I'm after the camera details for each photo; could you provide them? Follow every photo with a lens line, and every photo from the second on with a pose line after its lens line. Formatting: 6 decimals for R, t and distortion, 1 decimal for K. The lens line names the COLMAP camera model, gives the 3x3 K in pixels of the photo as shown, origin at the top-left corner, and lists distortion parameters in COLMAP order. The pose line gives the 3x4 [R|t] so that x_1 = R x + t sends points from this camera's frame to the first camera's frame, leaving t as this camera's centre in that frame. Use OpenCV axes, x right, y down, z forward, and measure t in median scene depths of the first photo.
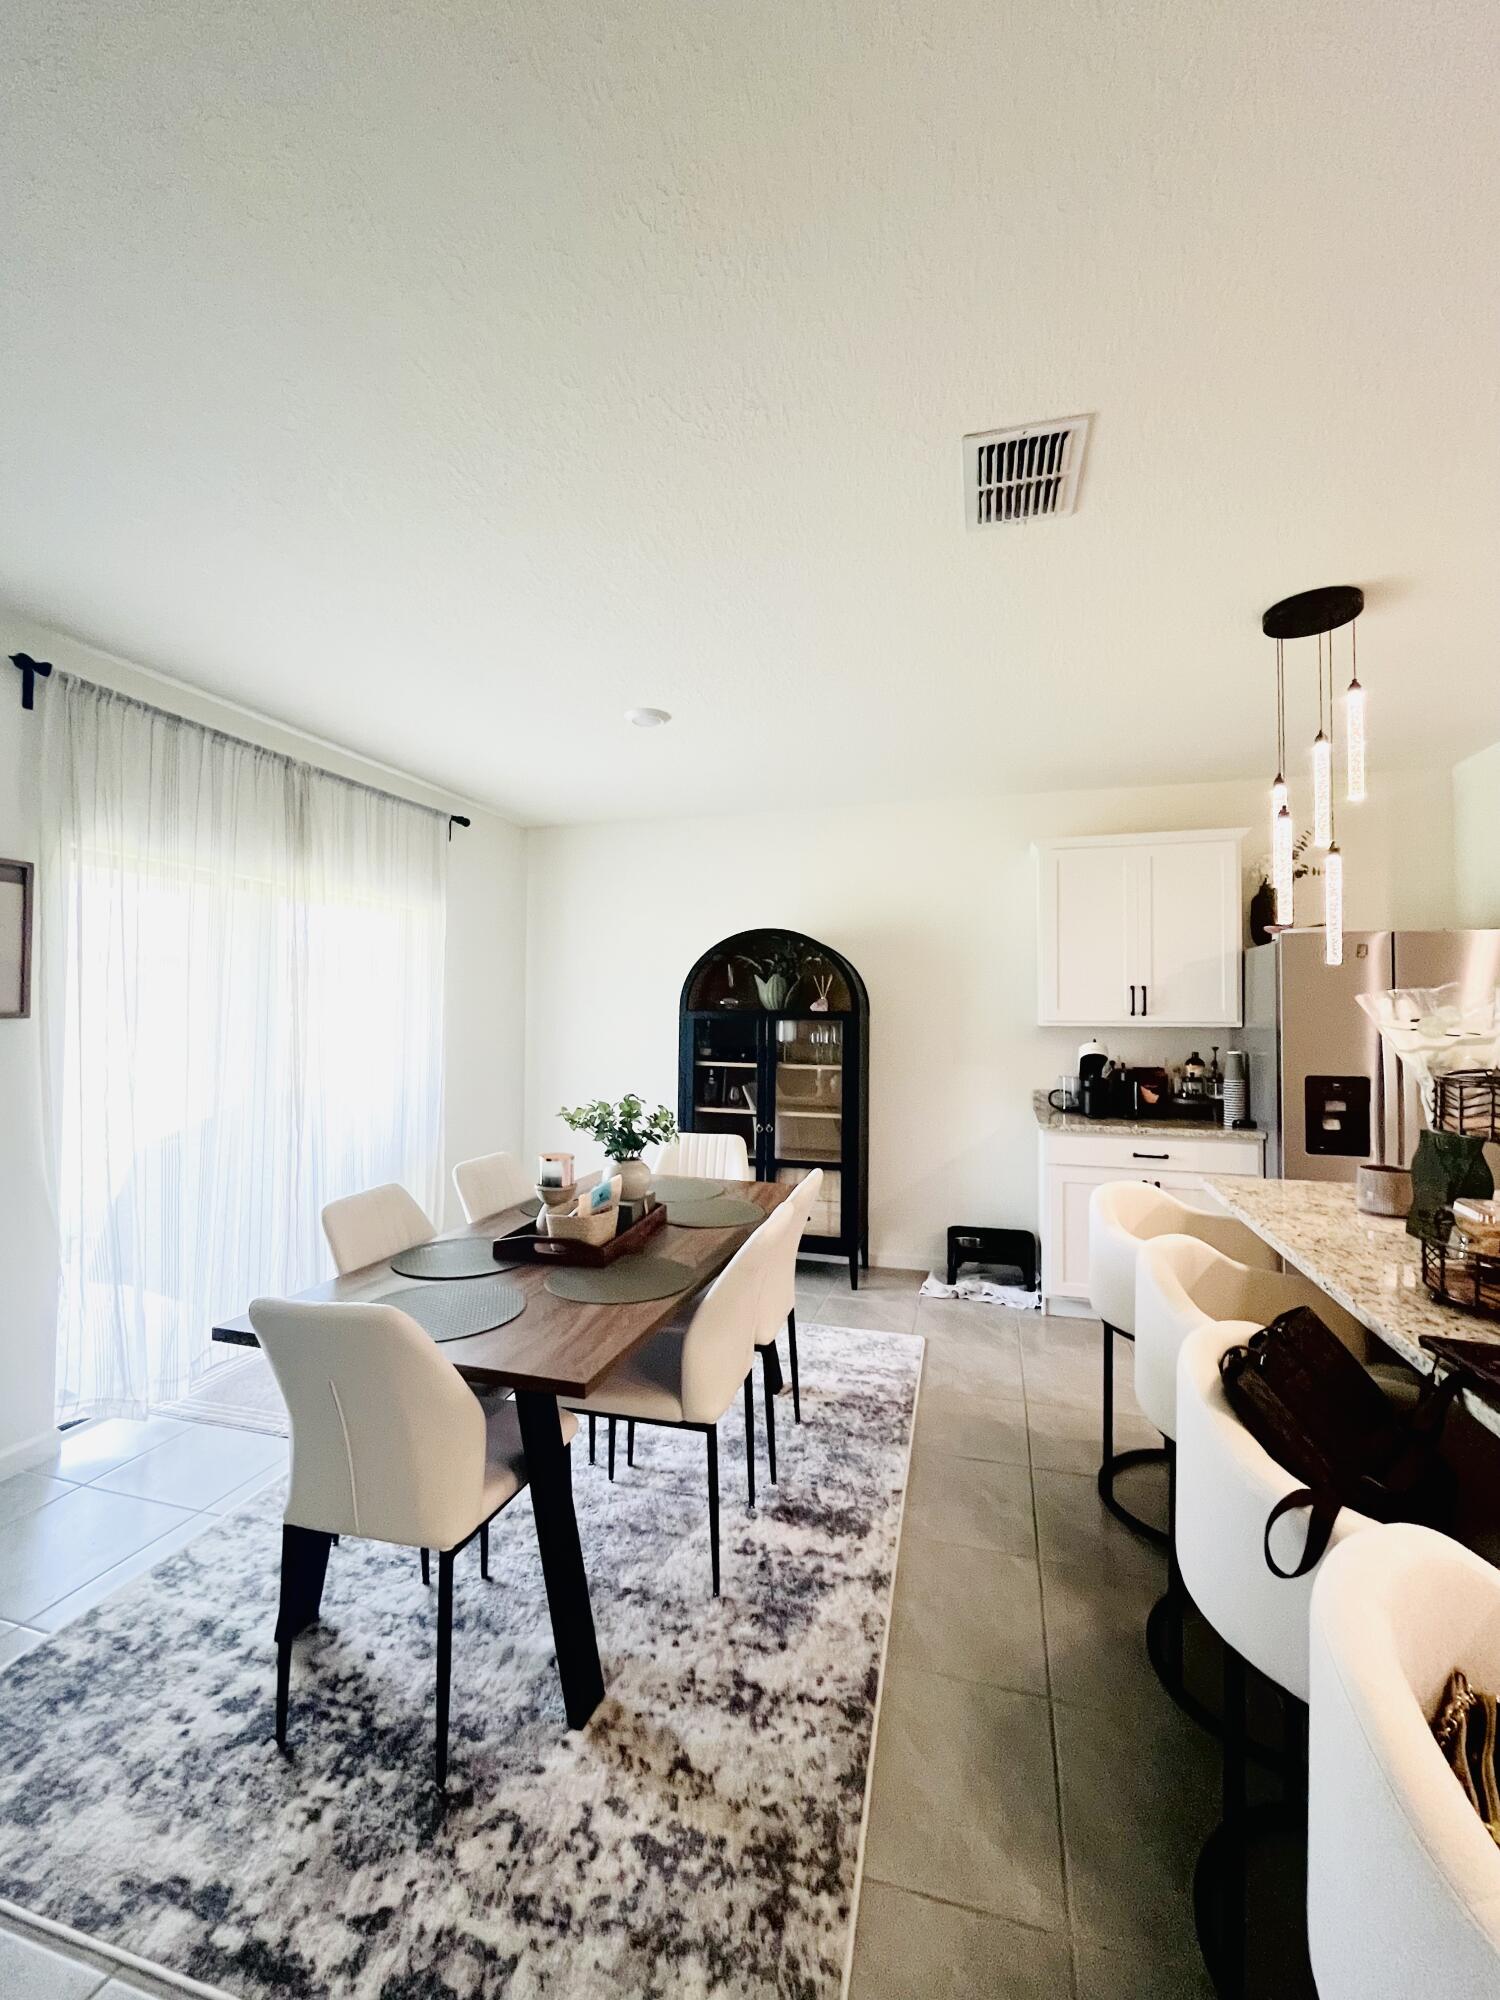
lens RADIAL K [[827.0, 0, 751.4], [0, 827.0, 999.8], [0, 0, 1]] dist [-0.000688, -0.000513]
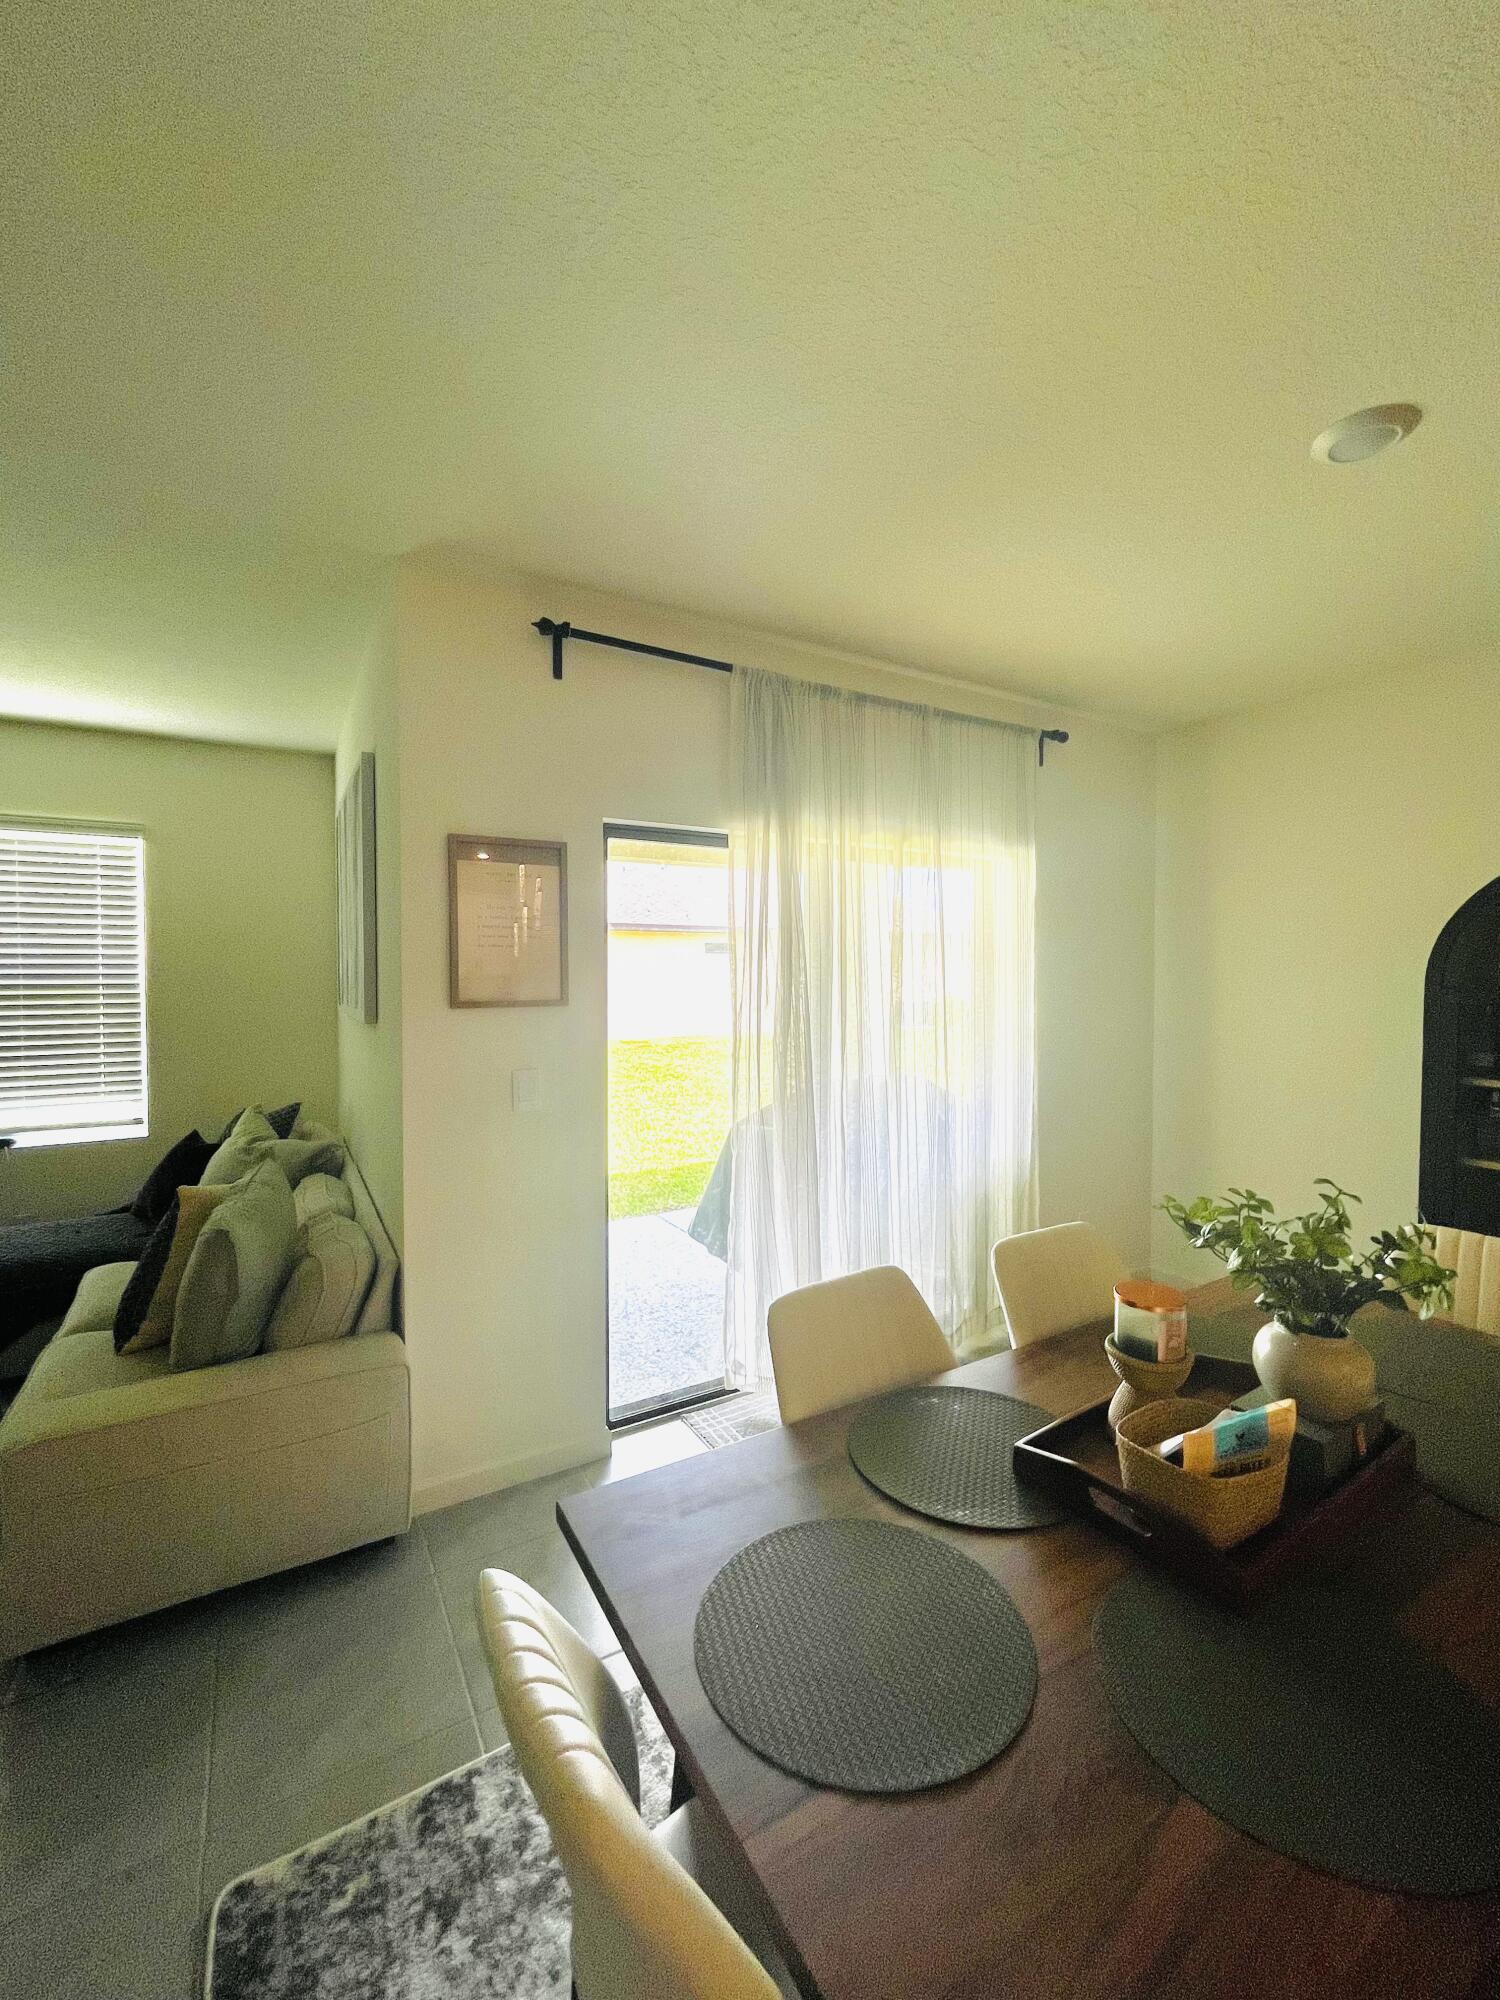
lens RADIAL K [[827.0, 0, 757.0], [0, 827.0, 990.6], [0, 0, 1]] dist [-0.000688, -0.000513]
pose [[0.729877, 0.004820, -0.683562, -0.043158], [0.015288, 0.999610, 0.023372, -0.009804], [0.683408, -0.027509, 0.729518, 0.312865]]
